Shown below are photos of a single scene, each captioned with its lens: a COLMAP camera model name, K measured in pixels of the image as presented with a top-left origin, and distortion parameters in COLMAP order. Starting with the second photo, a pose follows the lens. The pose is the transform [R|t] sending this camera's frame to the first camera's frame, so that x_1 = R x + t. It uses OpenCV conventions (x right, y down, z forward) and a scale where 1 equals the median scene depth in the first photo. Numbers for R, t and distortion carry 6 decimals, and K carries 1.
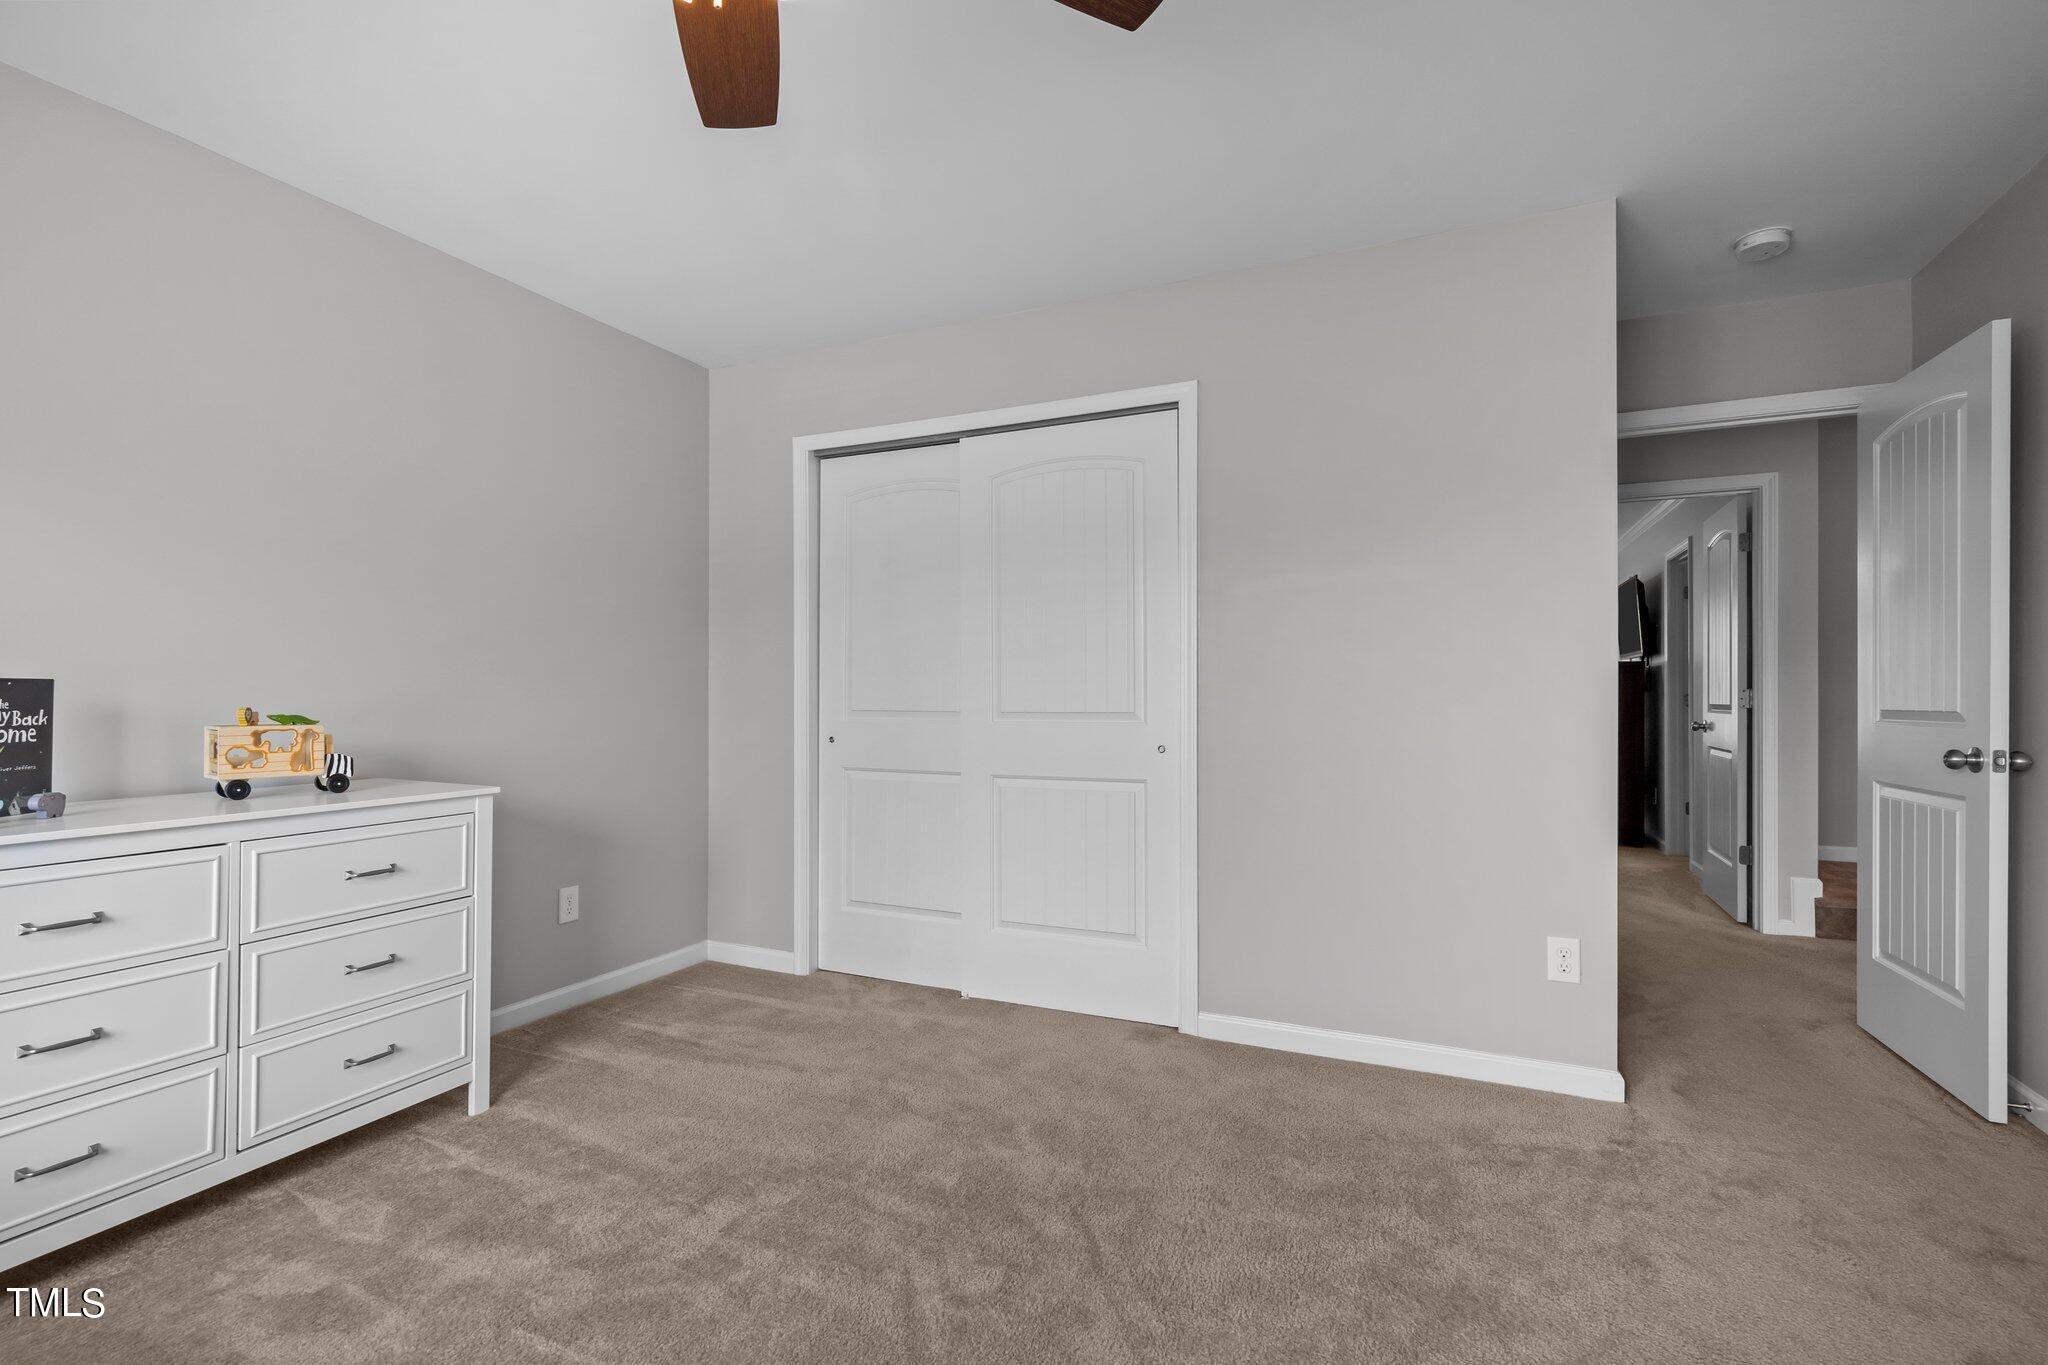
lens RADIAL K [[946.2, 0, 1024.0], [0, 946.2, 682.5], [0, 0, 1]] dist [-0.001536, -0.000277]
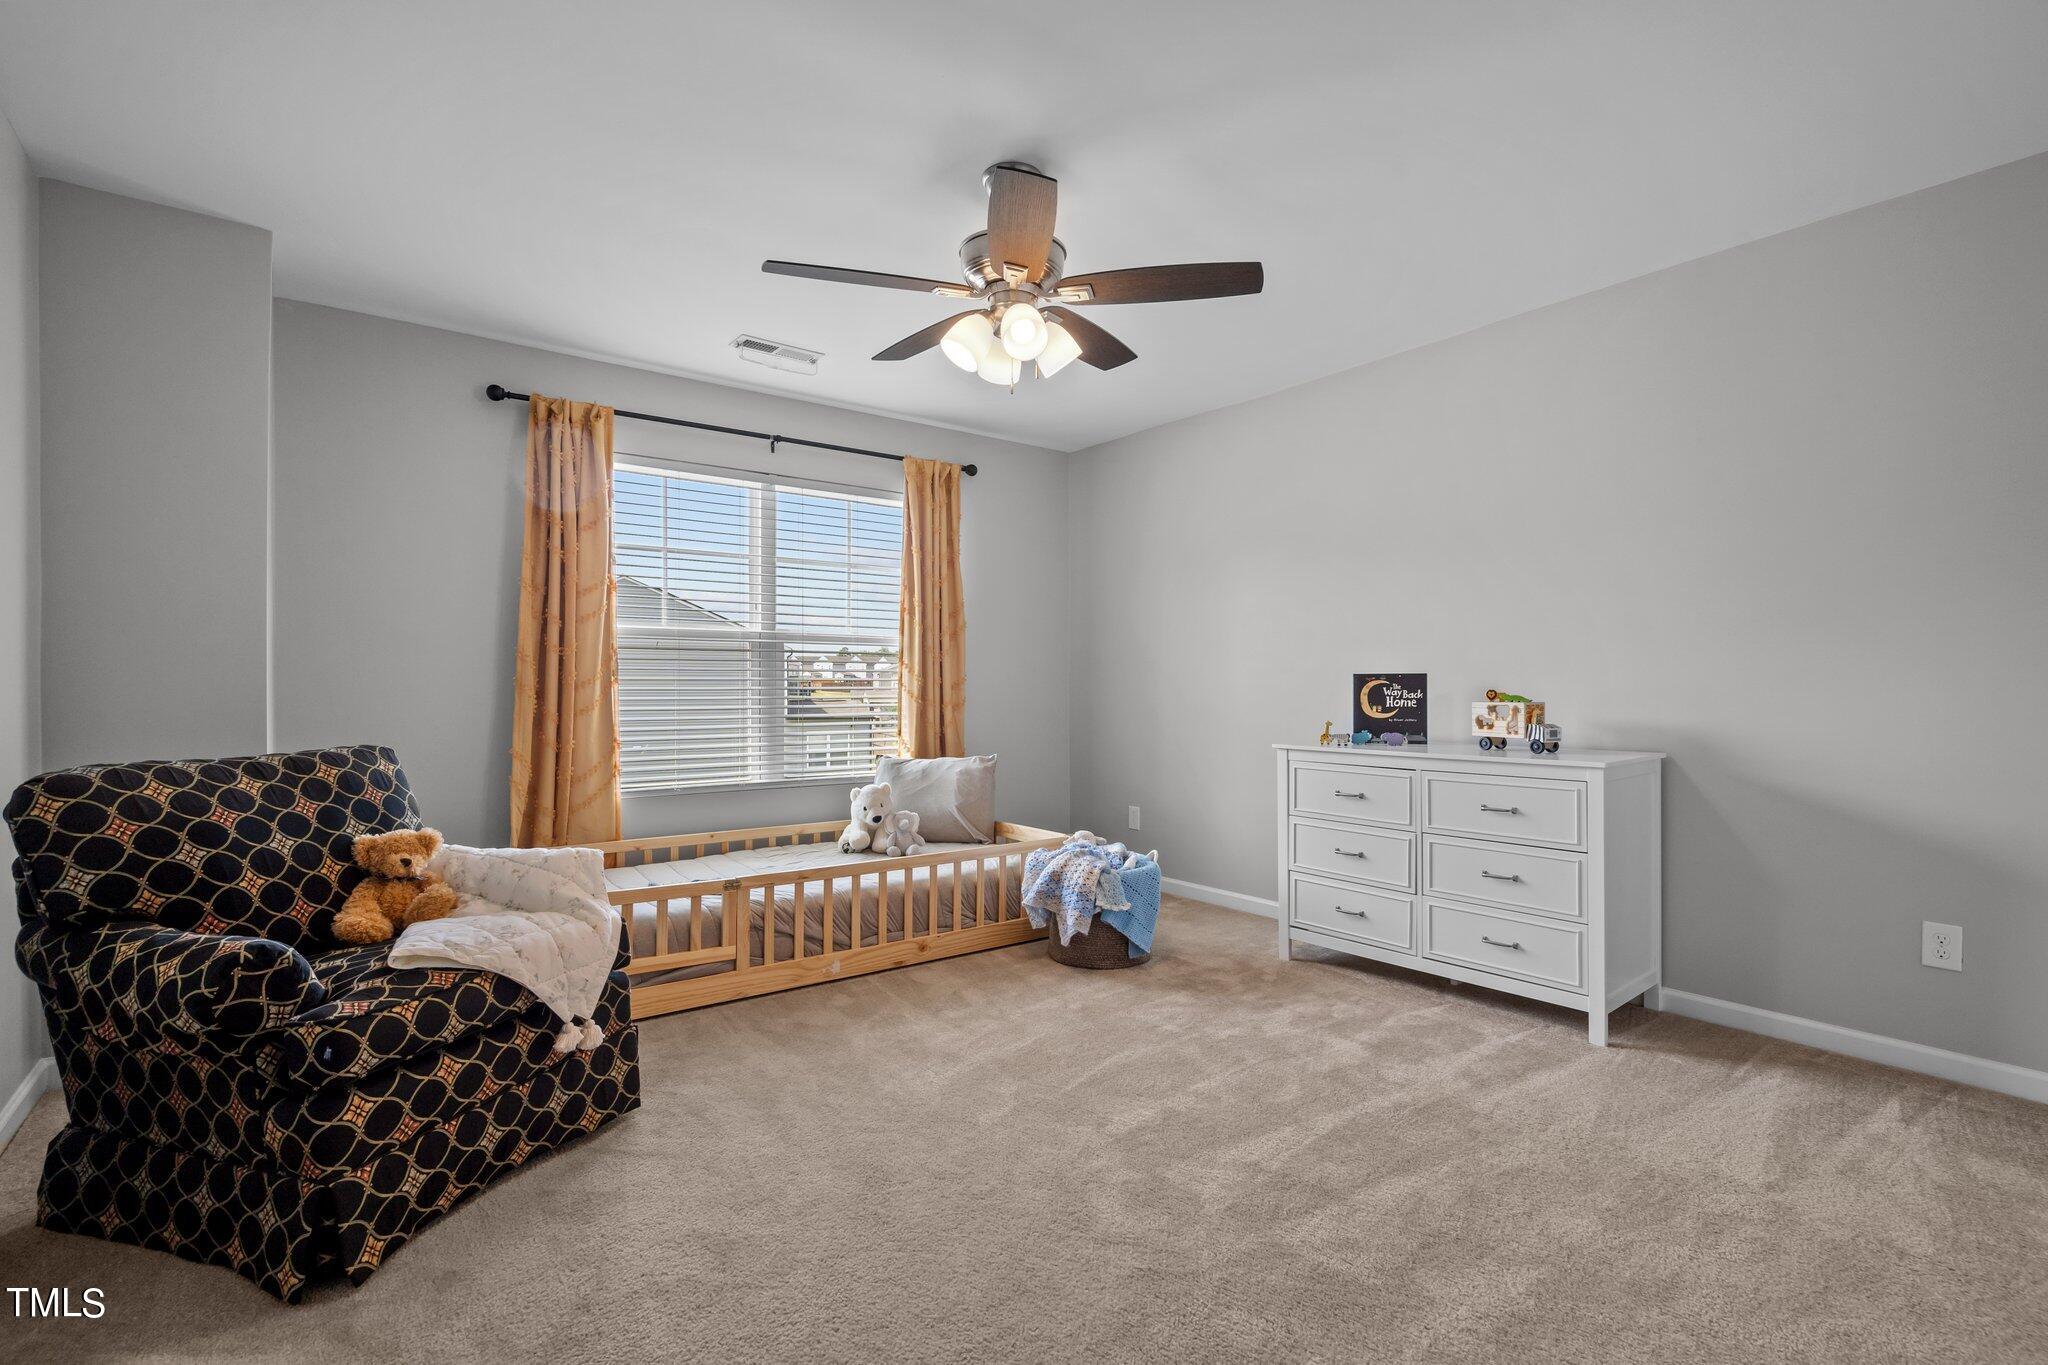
lens RADIAL K [[946.2, 0, 1024.0], [0, 946.2, 682.5], [0, 0, 1]] dist [-0.001536, -0.000277]
pose [[-0.478401, -0.005027, -0.878127, 0.861128], [0.011023, 0.999870, -0.011730, 0.024282], [0.878072, -0.015291, -0.478284, 1.062839]]
